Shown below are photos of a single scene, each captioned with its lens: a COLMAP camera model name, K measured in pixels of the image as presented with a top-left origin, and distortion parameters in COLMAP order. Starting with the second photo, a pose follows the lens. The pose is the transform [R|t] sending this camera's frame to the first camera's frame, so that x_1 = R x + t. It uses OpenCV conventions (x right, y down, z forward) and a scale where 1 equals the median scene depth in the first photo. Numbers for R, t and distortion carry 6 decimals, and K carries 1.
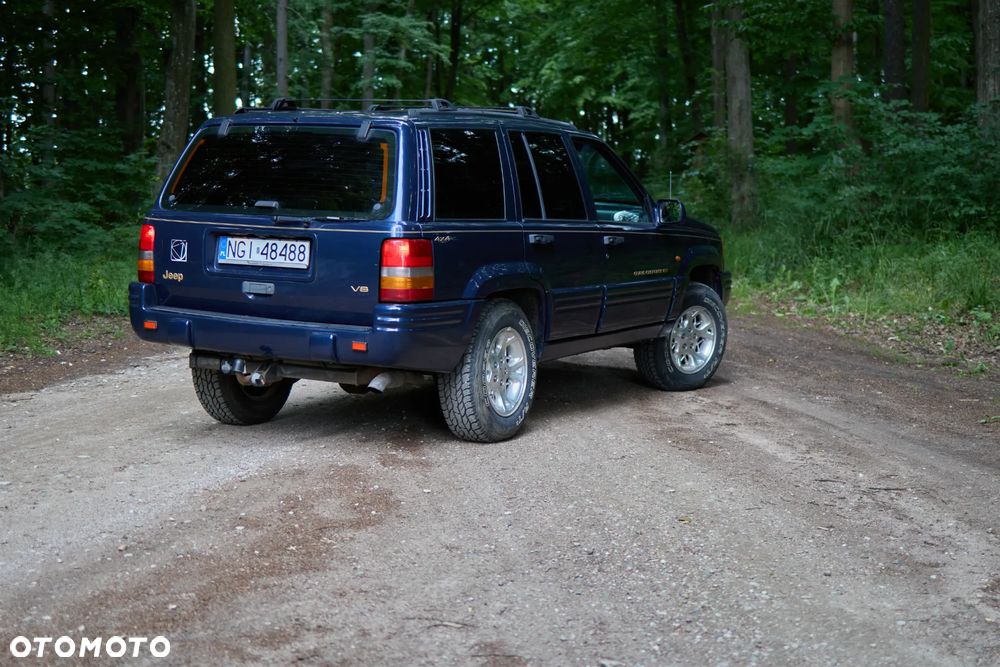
lens RADIAL K [[1607.9, 0, 500.0], [0, 1607.9, 333.5], [0, 0, 1]] dist [-0.026953, -0.095537]
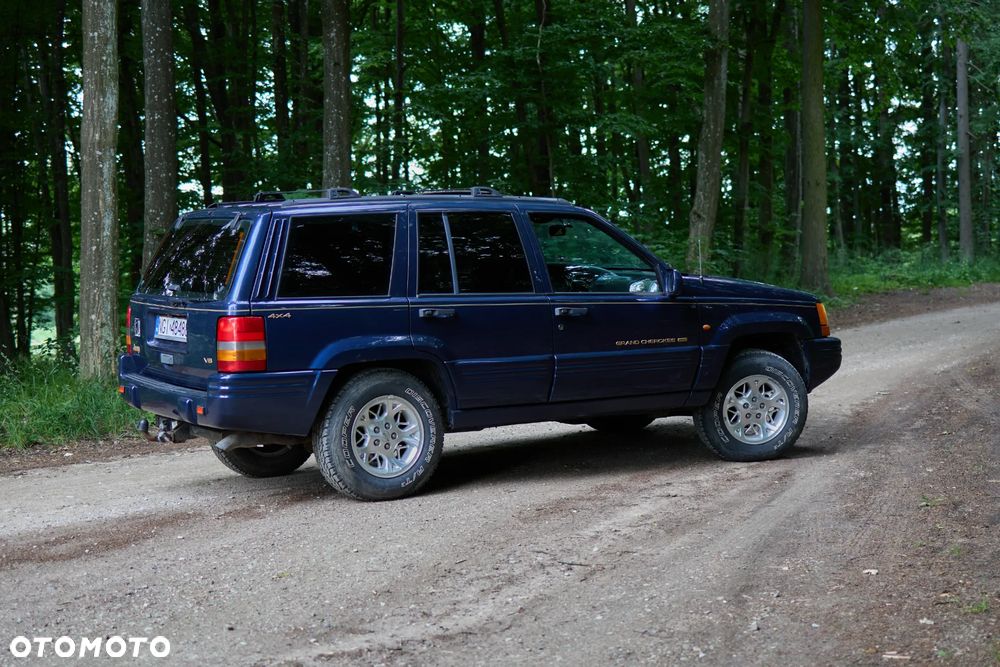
lens RADIAL K [[1607.9, 0, 500.0], [0, 1607.9, 333.5], [0, 0, 1]] dist [-0.026953, -0.095537]
pose [[0.868185, -0.006046, -0.496204, 0.634596], [-0.011949, 0.999381, -0.033084, -0.010948], [0.496097, 0.034652, 0.867575, 0.100869]]
